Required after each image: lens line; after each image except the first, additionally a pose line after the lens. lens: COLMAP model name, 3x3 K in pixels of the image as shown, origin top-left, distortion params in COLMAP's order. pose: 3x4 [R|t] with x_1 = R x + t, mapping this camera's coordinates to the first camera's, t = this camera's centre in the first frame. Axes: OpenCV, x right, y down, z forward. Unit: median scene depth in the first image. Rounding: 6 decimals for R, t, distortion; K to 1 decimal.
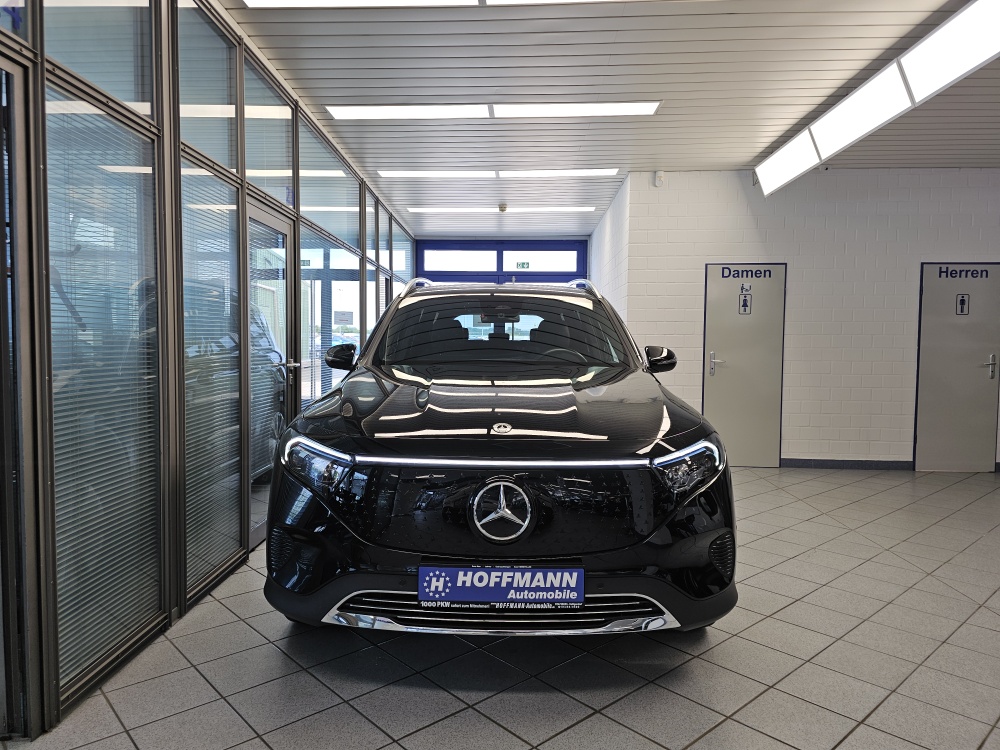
lens RADIAL K [[687.6, 0, 495.5], [0, 687.6, 377.0], [0, 0, 1]] dist [0.061911, -0.061647]
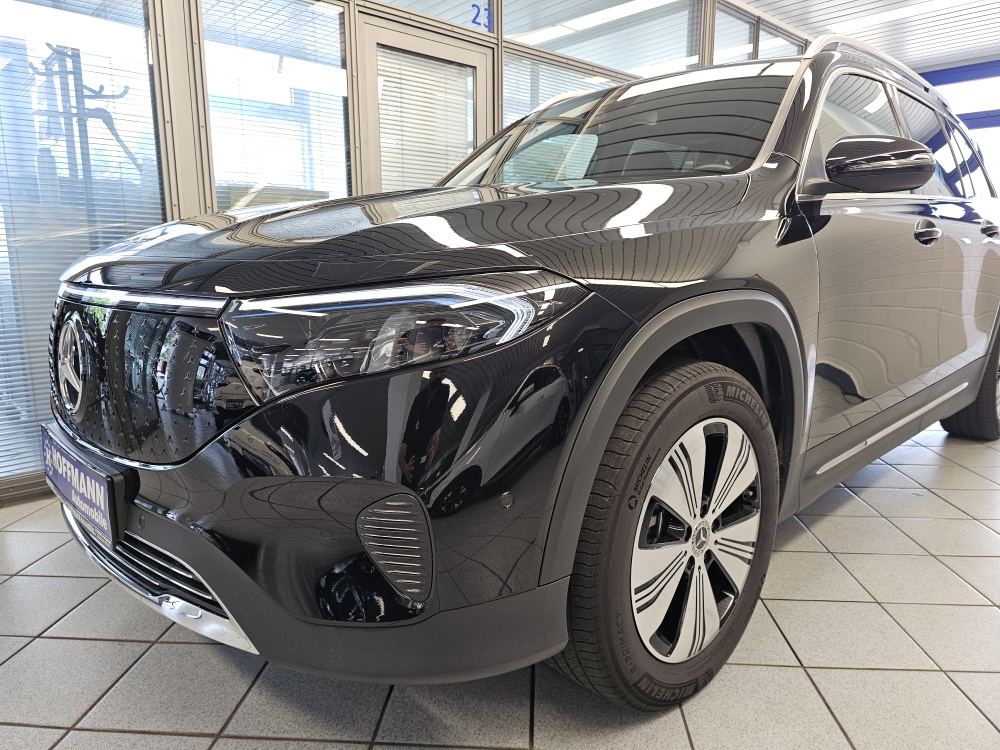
lens RADIAL K [[687.6, 0, 502.5], [0, 687.6, 371.5], [0, 0, 1]] dist [0.061911, -0.061647]
pose [[0.691909, 0.113663, -0.712981, 0.739559], [-0.029963, 0.991200, 0.128939, 0.105739], [0.721363, -0.067851, 0.689226, 0.847683]]
